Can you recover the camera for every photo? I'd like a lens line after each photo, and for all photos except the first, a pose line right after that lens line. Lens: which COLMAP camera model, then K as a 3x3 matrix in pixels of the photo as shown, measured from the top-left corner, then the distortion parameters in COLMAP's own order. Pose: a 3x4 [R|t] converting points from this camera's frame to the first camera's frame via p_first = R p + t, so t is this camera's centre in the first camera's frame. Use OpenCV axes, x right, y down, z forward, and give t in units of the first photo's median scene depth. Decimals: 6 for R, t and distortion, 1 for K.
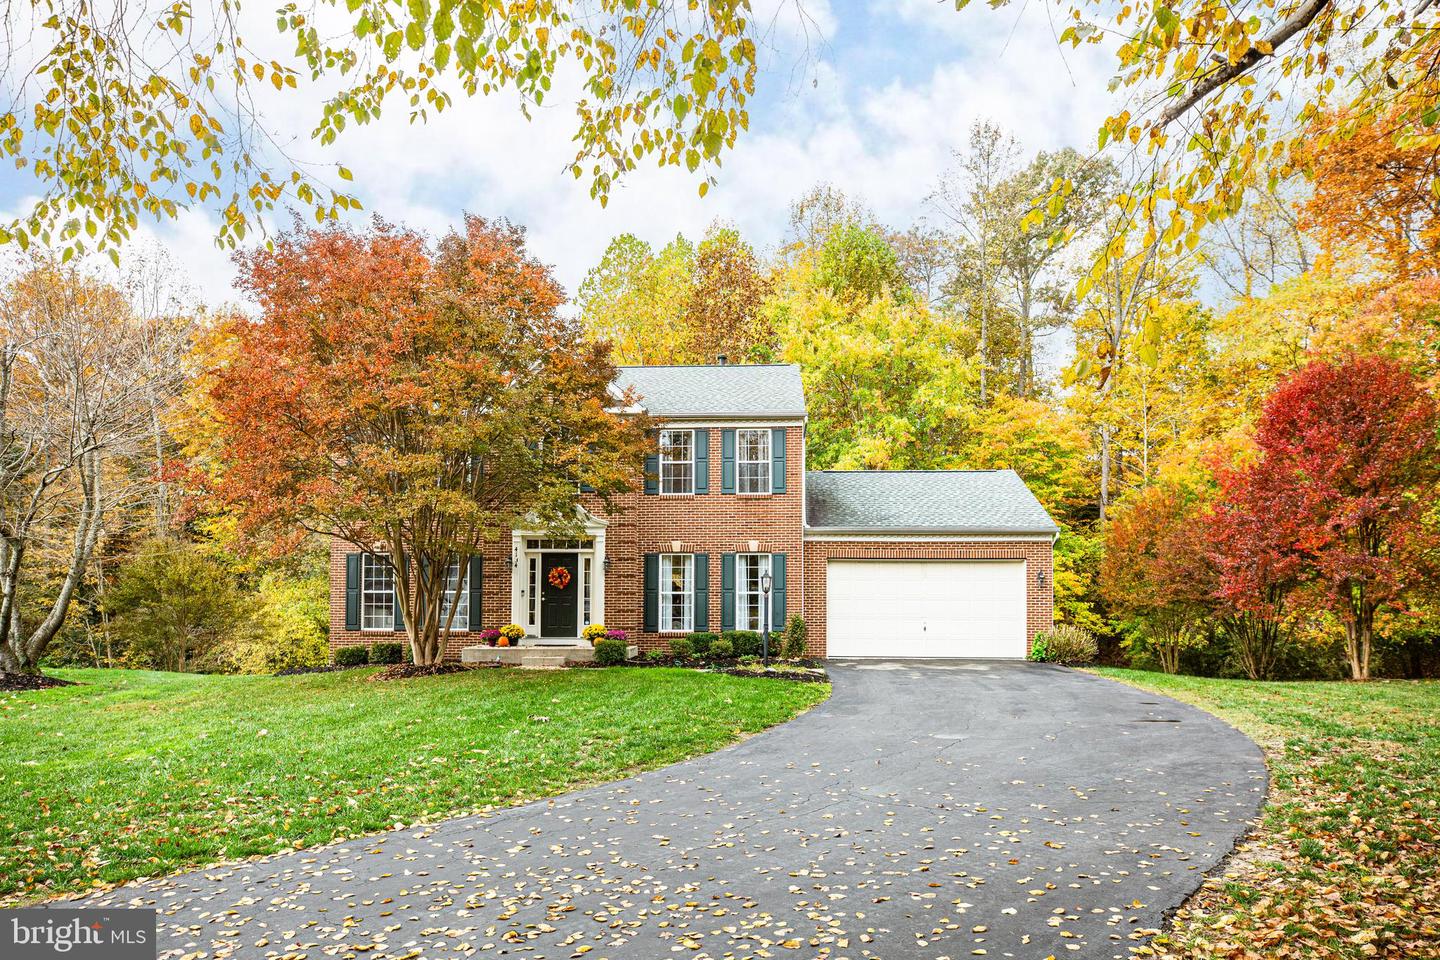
lens RADIAL K [[945.2, 0, 720.0], [0, 945.2, 480.0], [0, 0, 1]] dist [-0.003699, -0.001195]
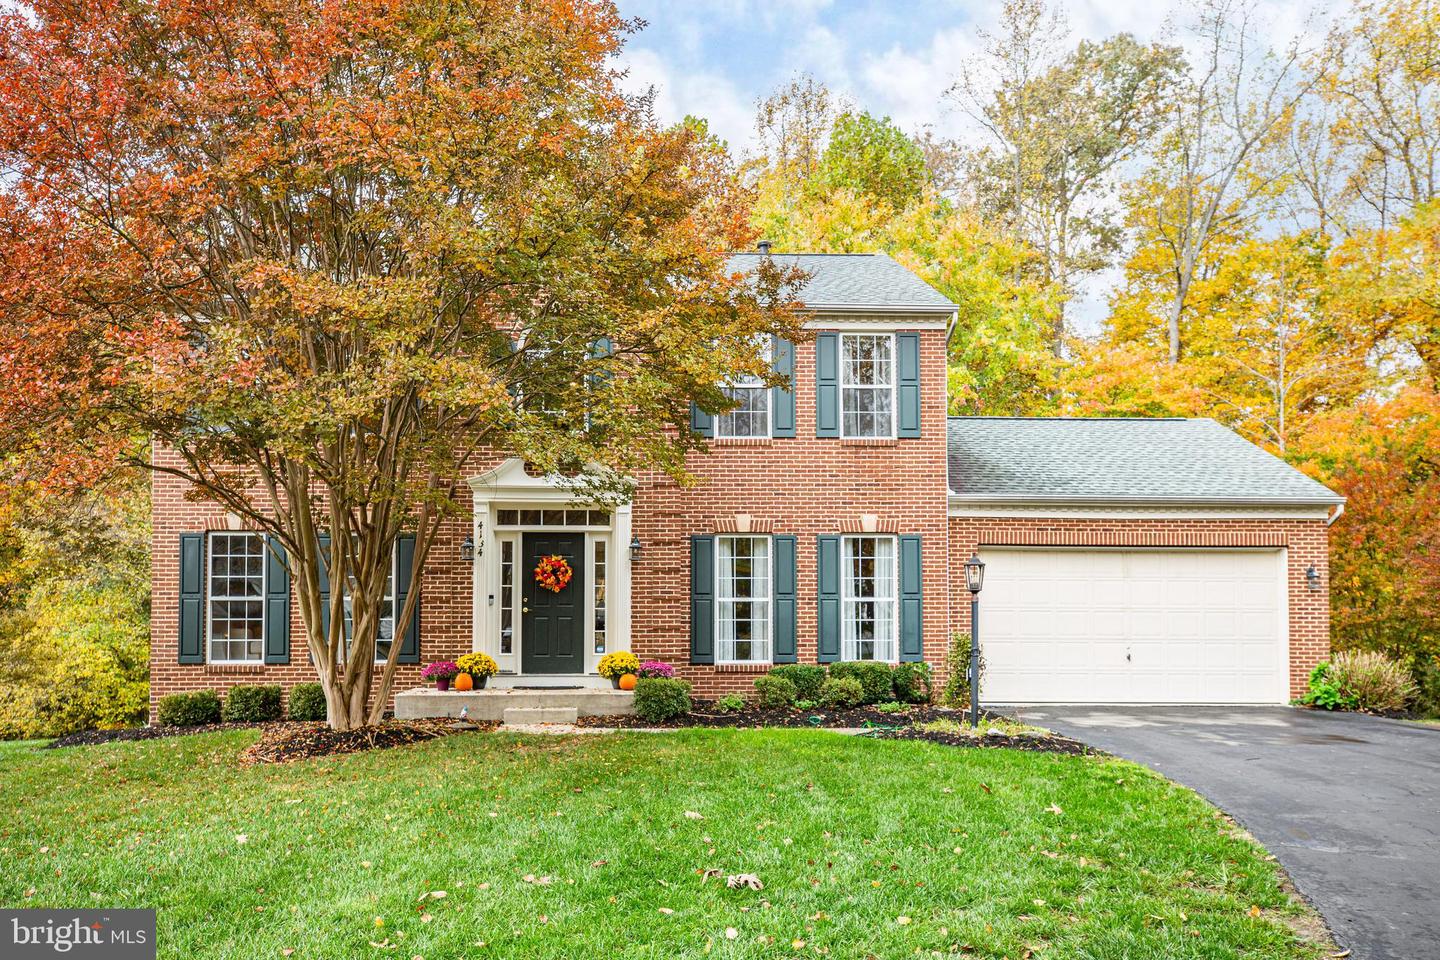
lens RADIAL K [[1175.6, 0, 720.0], [0, 1175.6, 495.8], [0, 0, 1]] dist [0.013921, 0.012079]
pose [[0.997104, 0.006169, 0.075797, -0.118903], [-0.007527, 0.999816, 0.017639, 0.039532], [-0.075674, -0.018158, 0.996967, 0.250229]]
